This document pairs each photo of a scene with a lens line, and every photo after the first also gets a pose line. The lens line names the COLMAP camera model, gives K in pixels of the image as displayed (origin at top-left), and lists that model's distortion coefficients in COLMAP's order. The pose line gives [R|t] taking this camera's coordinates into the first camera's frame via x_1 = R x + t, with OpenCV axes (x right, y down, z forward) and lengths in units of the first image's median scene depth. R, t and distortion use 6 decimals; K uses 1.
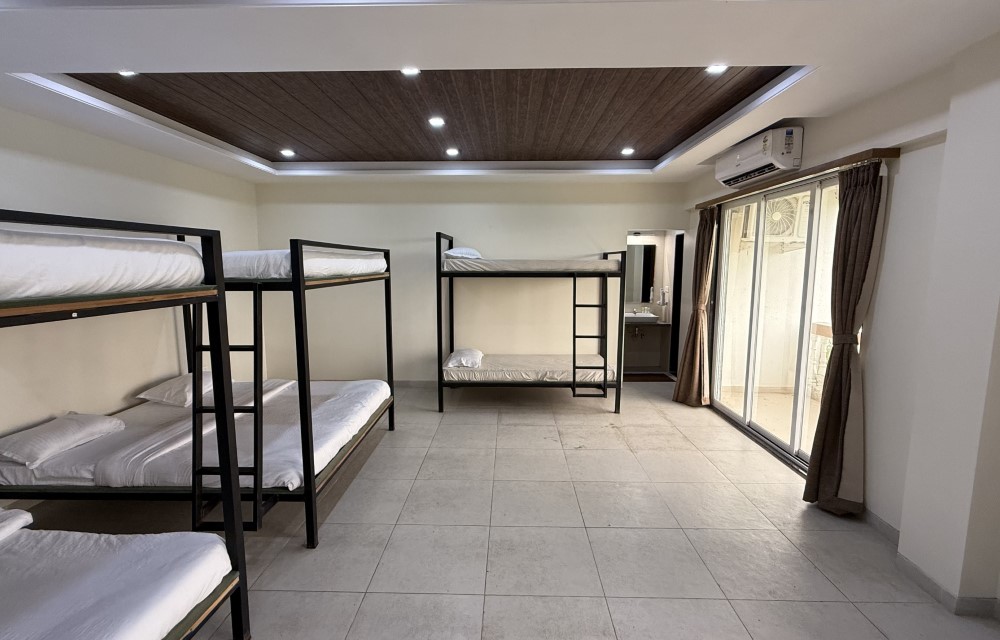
lens RADIAL K [[455.6, 0, 497.0], [0, 455.6, 316.7], [0, 0, 1]] dist [0.000782, 0.000532]
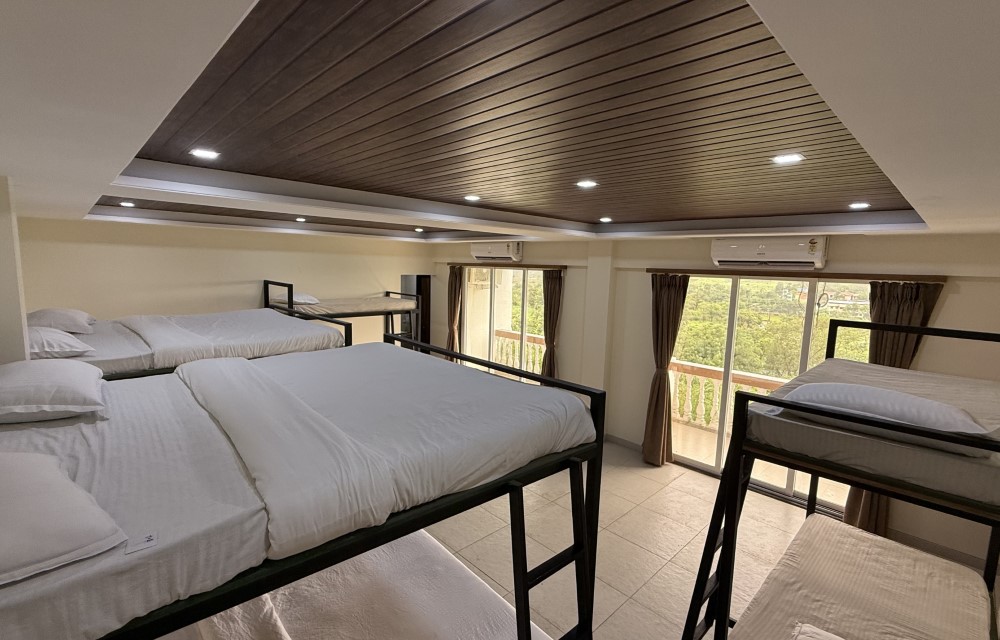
lens RADIAL K [[455.6, 0, 500.3], [0, 455.6, 319.9], [0, 0, 1]] dist [0.000782, 0.000532]
pose [[0.700652, -0.063523, 0.710670, -0.536390], [0.054174, 0.997890, 0.035786, -0.091761], [-0.711443, 0.013426, 0.702615, -0.214682]]
